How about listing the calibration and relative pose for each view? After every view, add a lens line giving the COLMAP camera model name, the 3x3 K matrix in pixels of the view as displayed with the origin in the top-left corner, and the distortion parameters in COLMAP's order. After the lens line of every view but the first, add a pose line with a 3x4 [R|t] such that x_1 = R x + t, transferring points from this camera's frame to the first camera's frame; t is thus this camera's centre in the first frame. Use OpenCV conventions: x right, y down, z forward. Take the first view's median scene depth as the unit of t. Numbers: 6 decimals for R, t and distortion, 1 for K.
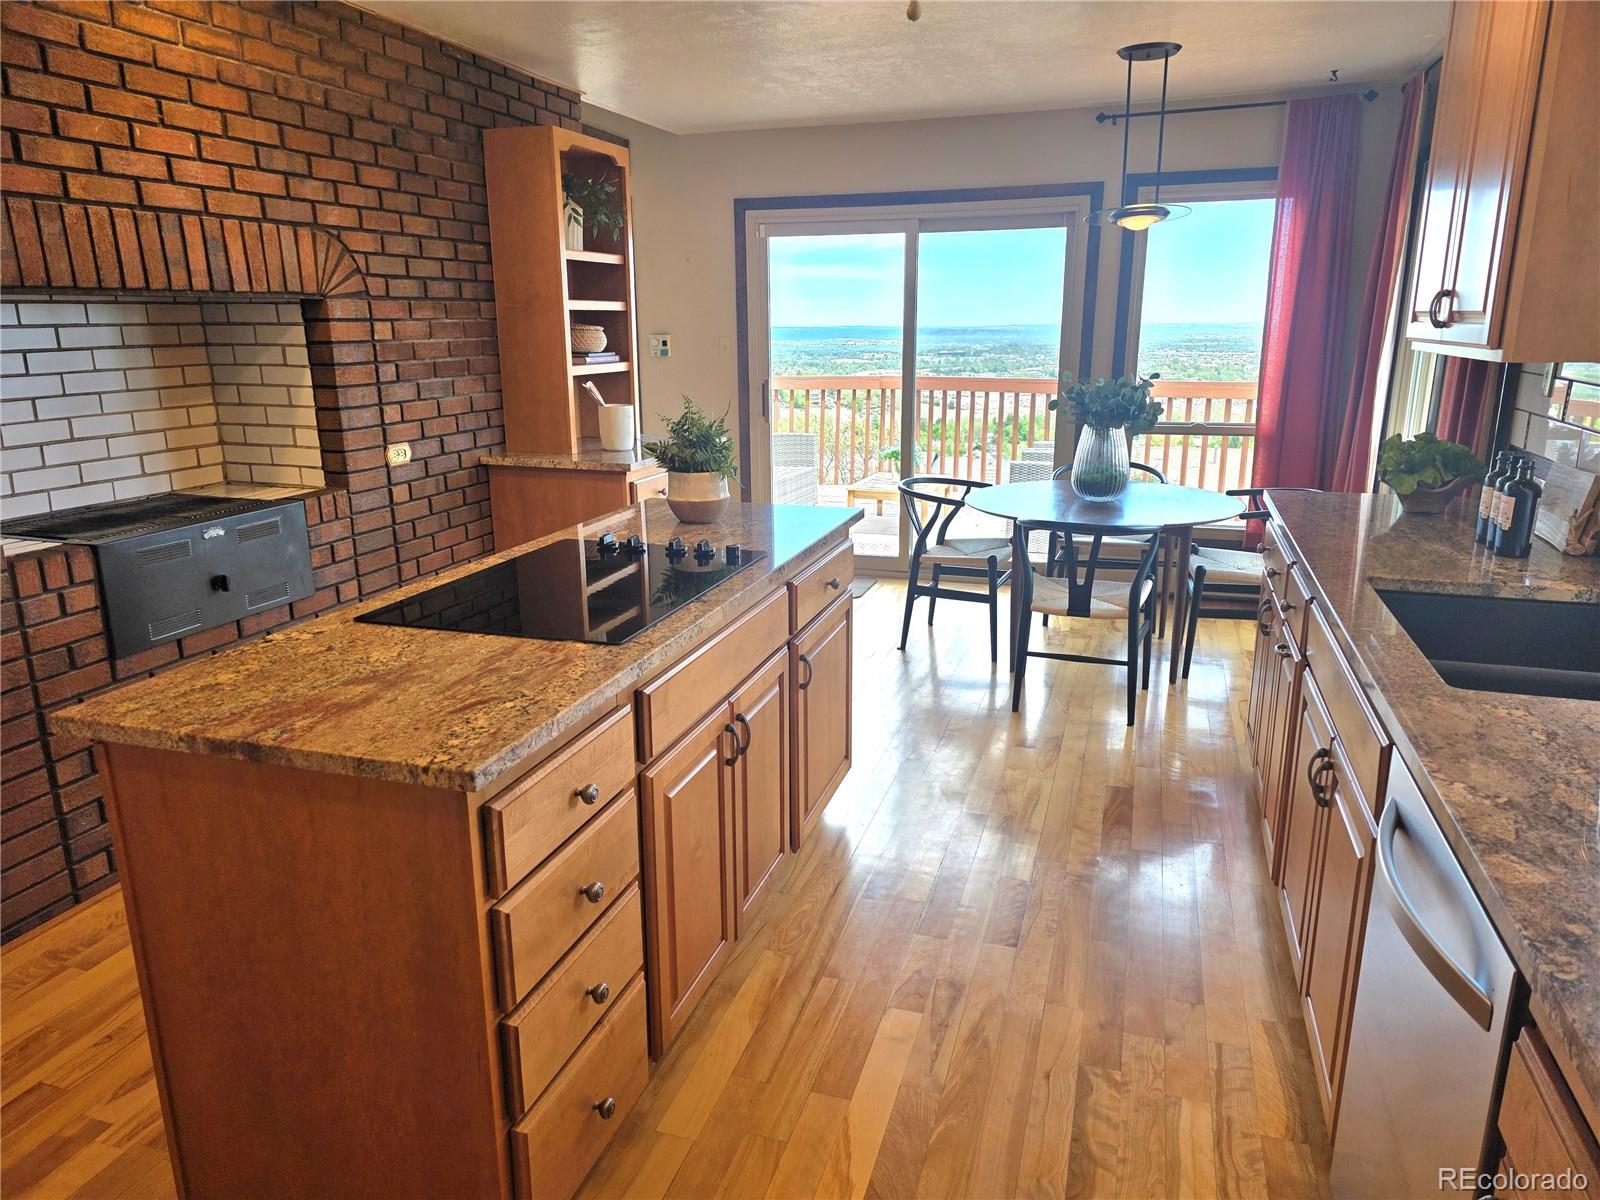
lens RADIAL K [[1072.2, 0, 792.8], [0, 1072.2, 605.3], [0, 0, 1]] dist [0.046042, -0.036705]
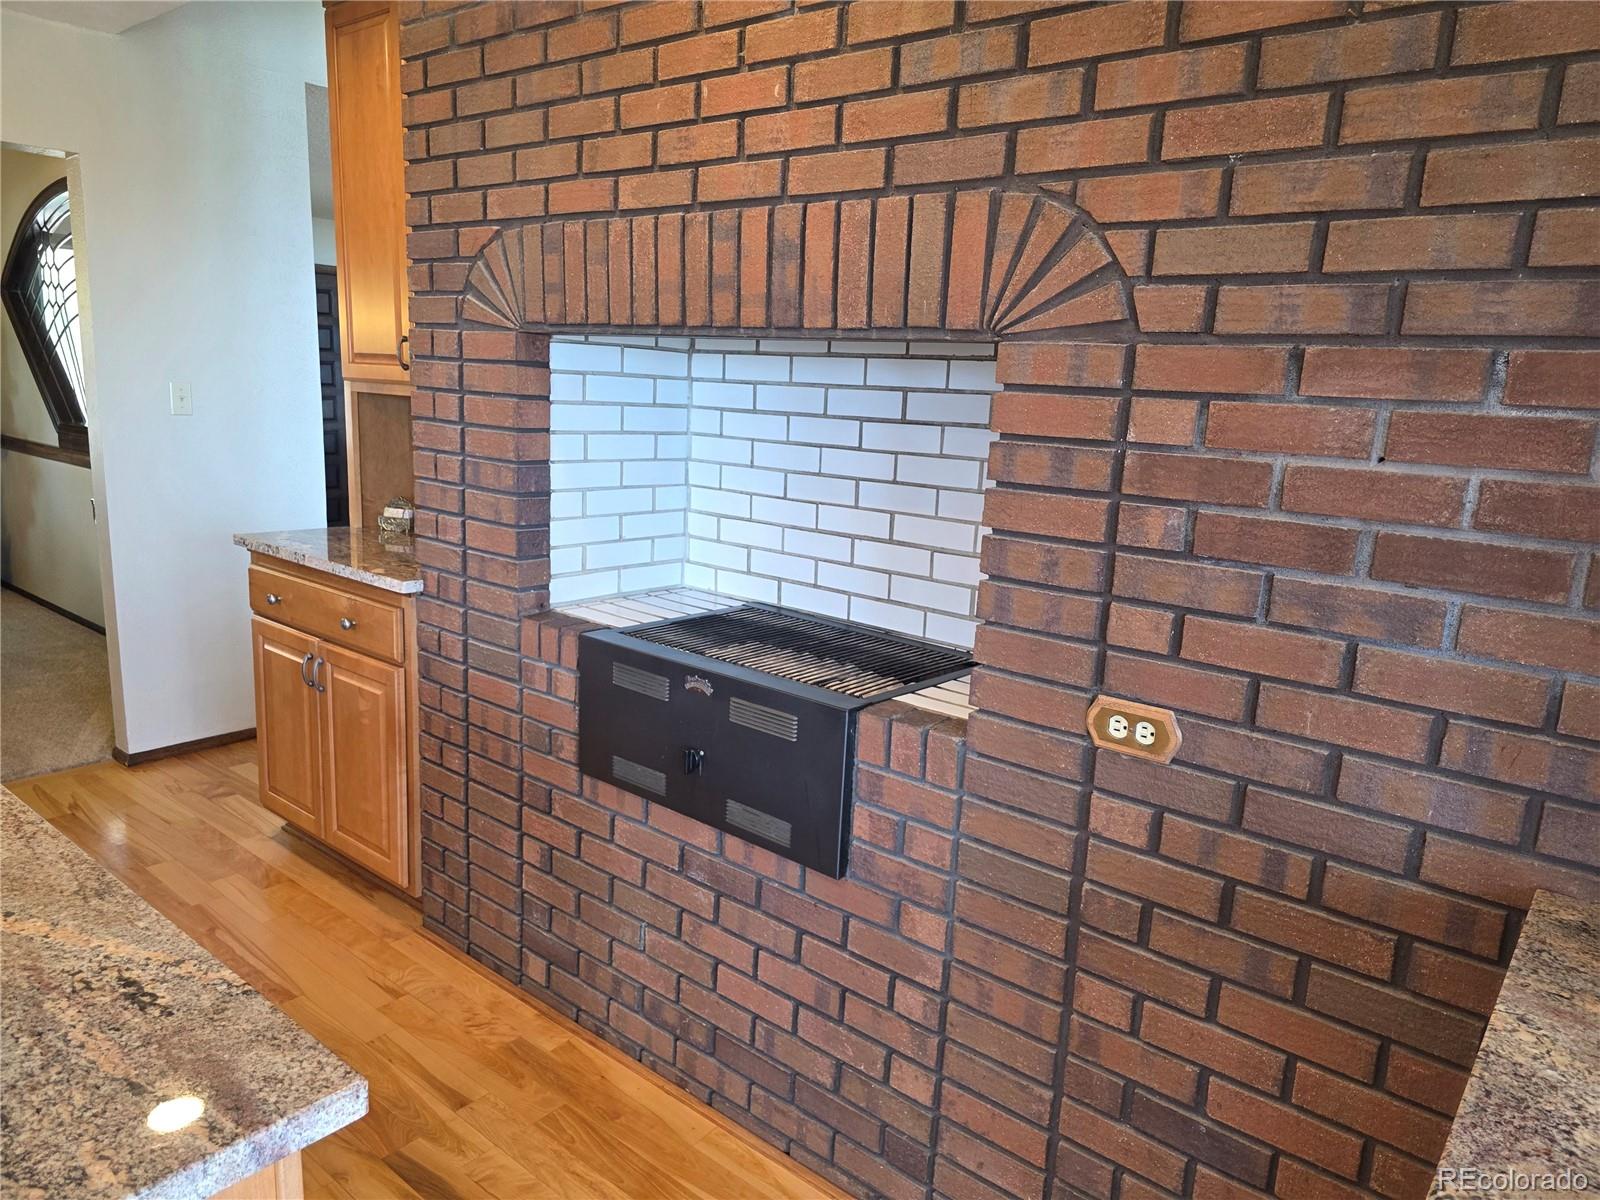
lens RADIAL K [[1072.2, 0, 802.6], [0, 1072.2, 600.9], [0, 0, 1]] dist [0.046042, -0.036705]
pose [[-0.353972, 0.178073, -0.918147, 0.035909], [-0.287921, 0.913281, 0.288131, -0.304948], [0.889835, 0.366344, -0.272005, 1.147288]]
